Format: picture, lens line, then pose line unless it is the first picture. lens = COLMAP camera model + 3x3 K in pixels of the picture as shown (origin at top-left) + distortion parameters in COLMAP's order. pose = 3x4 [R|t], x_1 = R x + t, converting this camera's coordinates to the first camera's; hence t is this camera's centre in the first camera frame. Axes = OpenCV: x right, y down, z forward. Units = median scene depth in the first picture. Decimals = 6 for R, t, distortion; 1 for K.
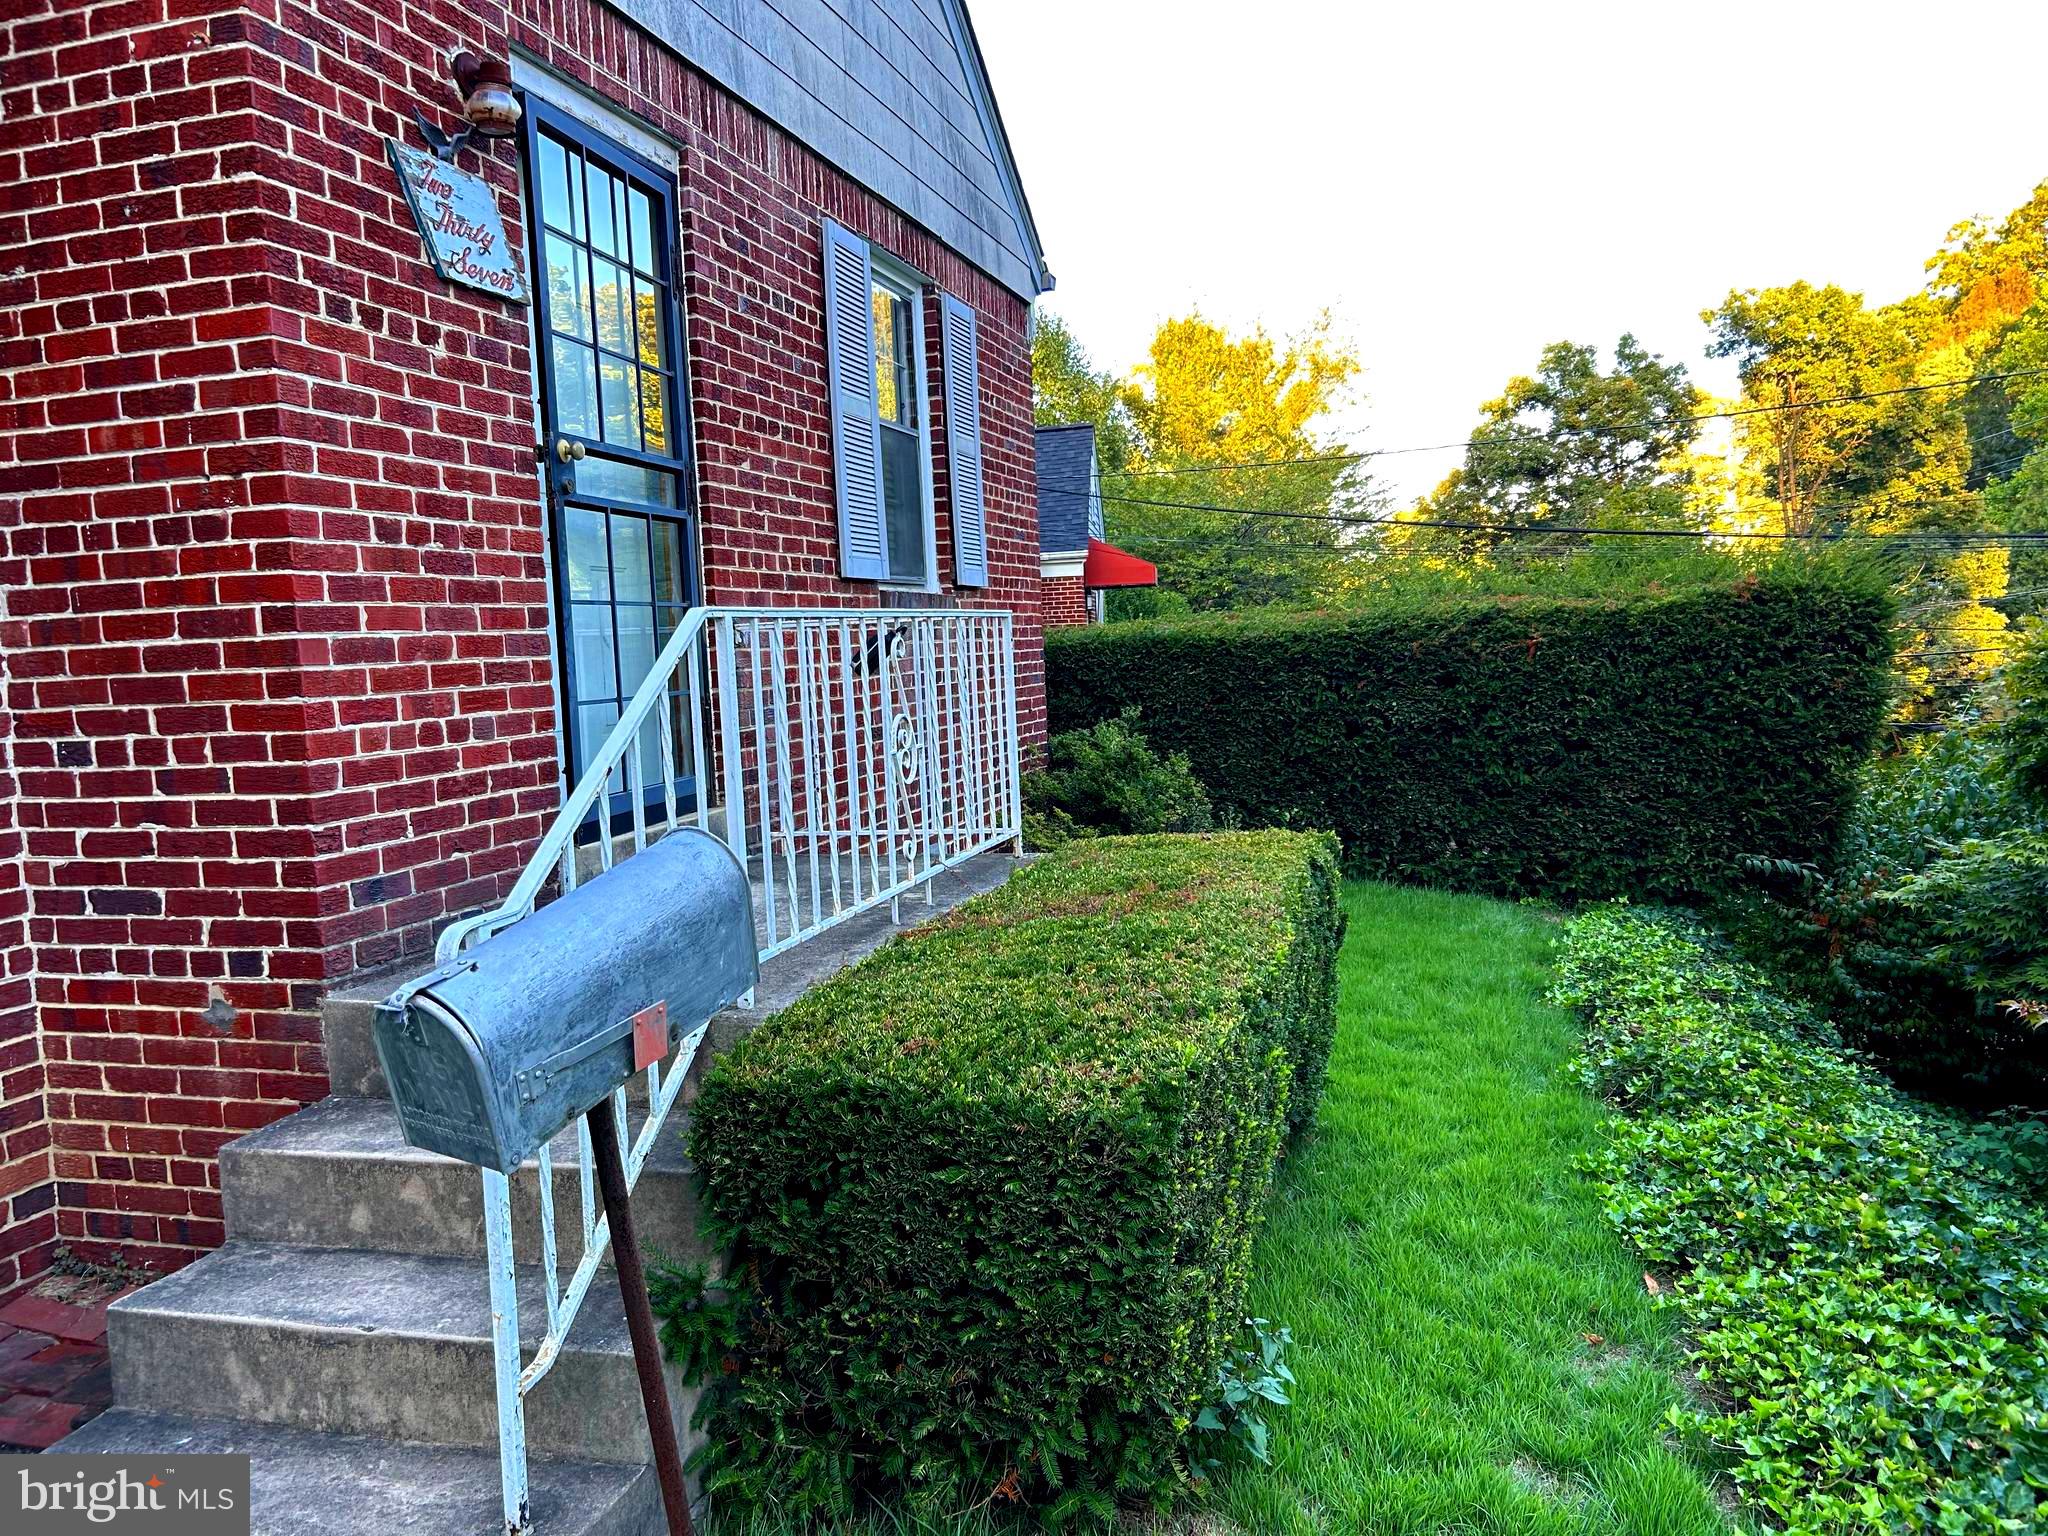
lens RADIAL K [[1522.4, 0, 1052.4], [0, 1522.4, 776.6], [0, 0, 1]] dist [0.019112, -0.047261]
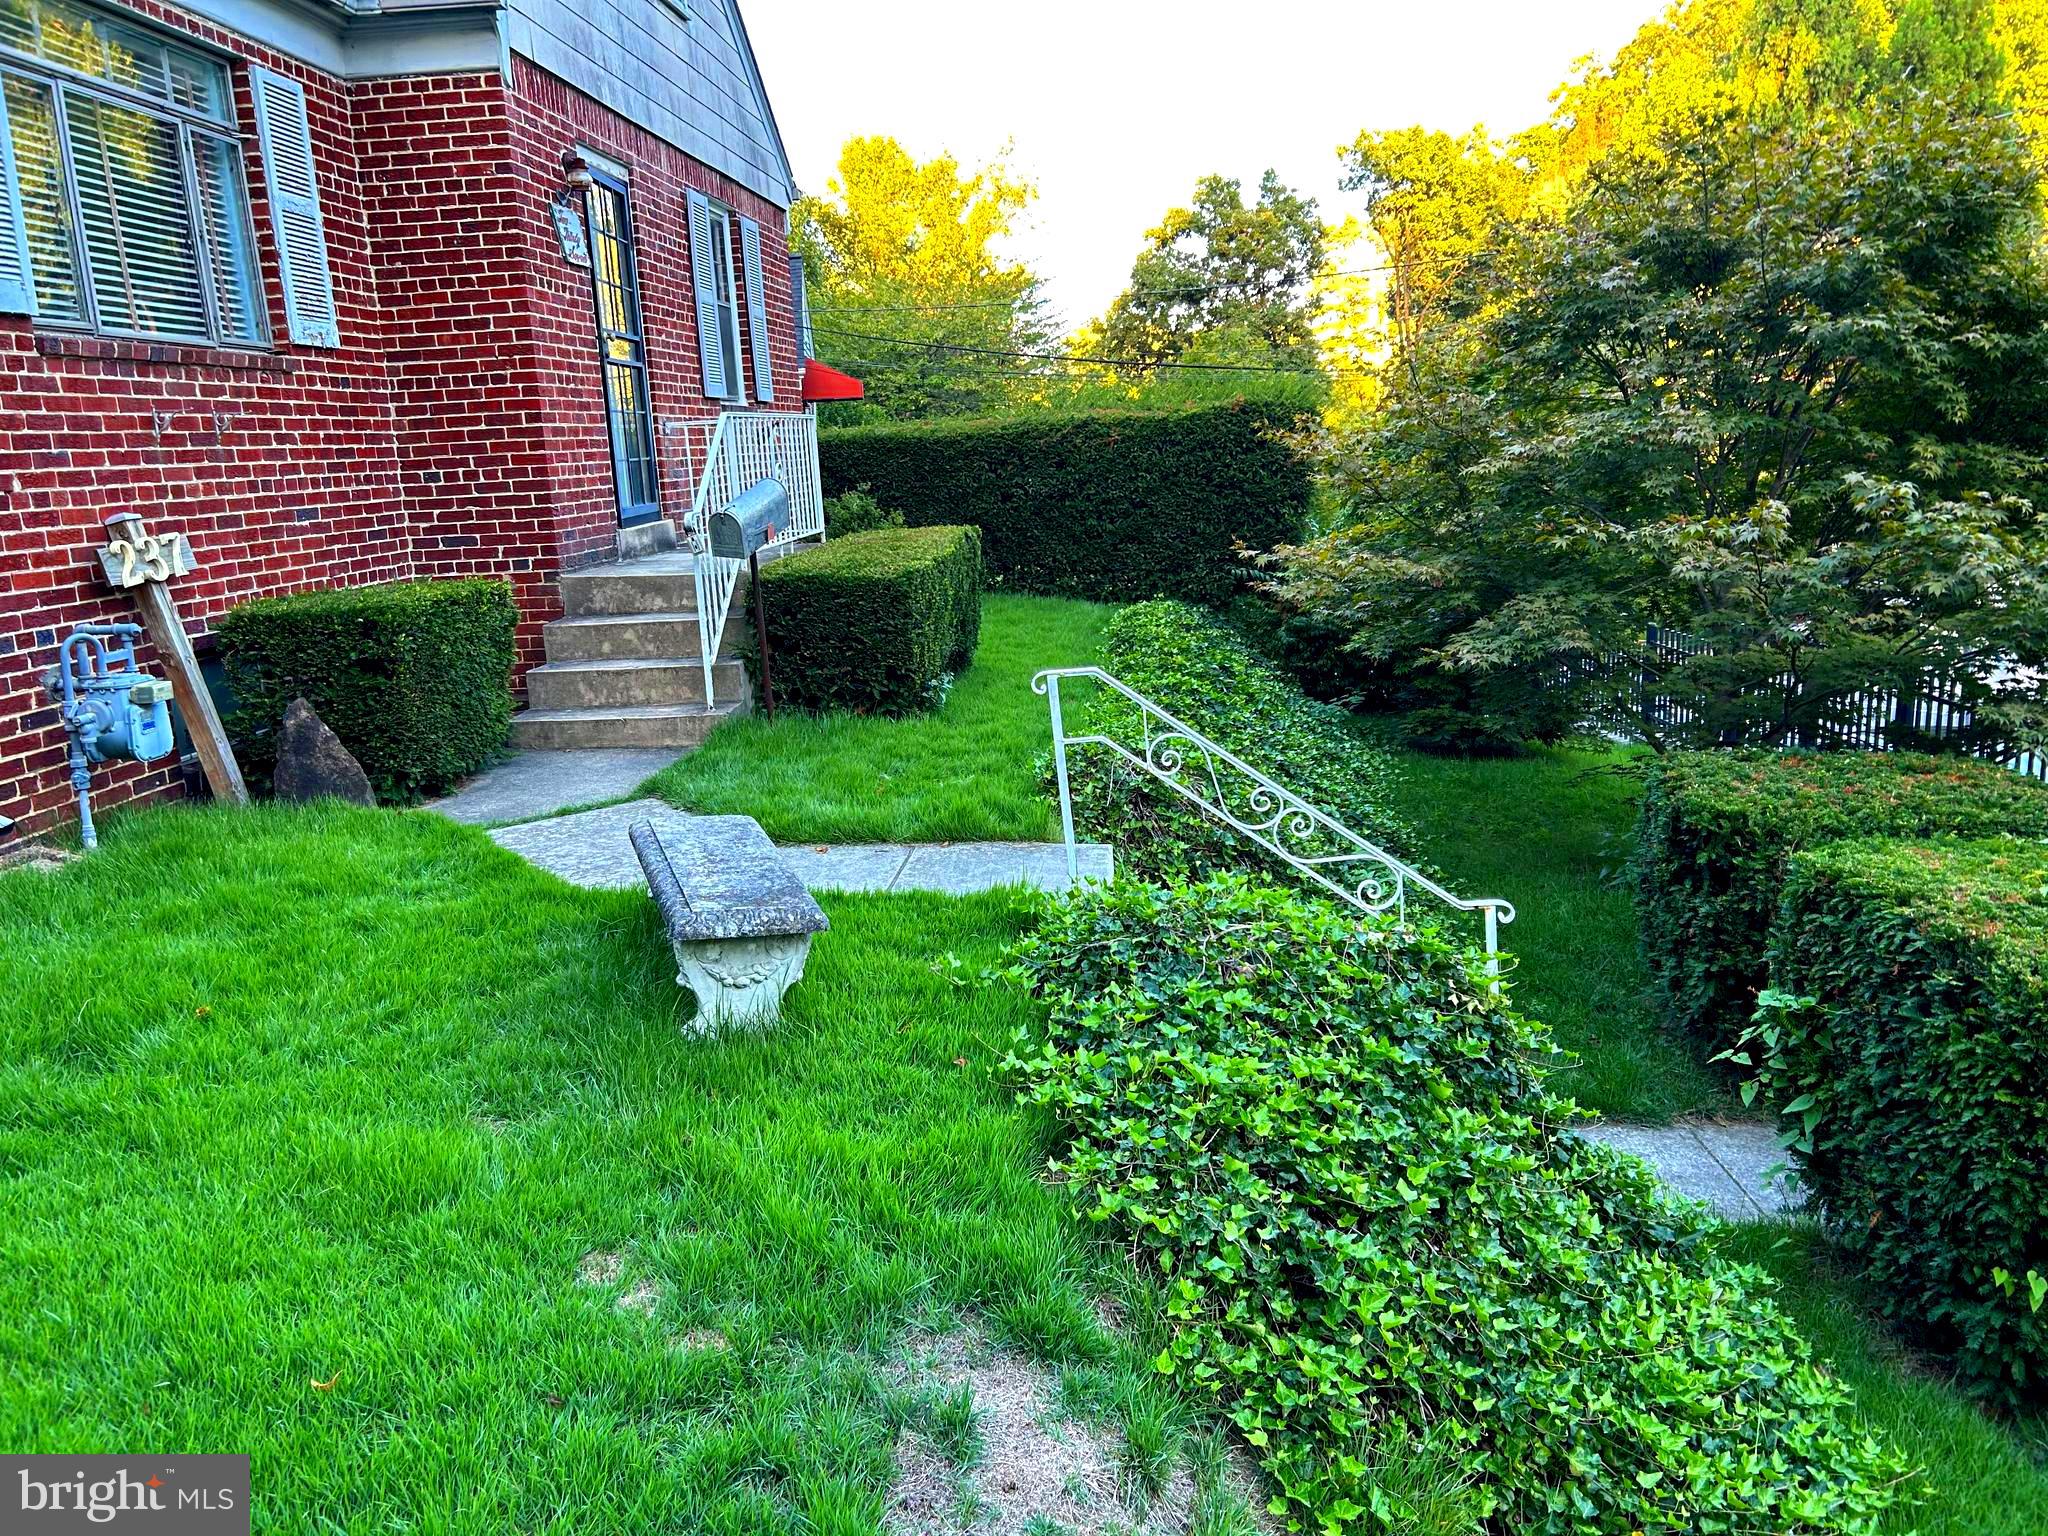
lens RADIAL K [[1522.4, 0, 1052.4], [0, 1522.4, 776.6], [0, 0, 1]] dist [0.019112, -0.047261]
pose [[0.980869, -0.047141, 0.188875, -0.101848], [0.024337, 0.992319, 0.121284, 0.104861], [-0.193142, -0.114367, 0.974483, -0.881064]]
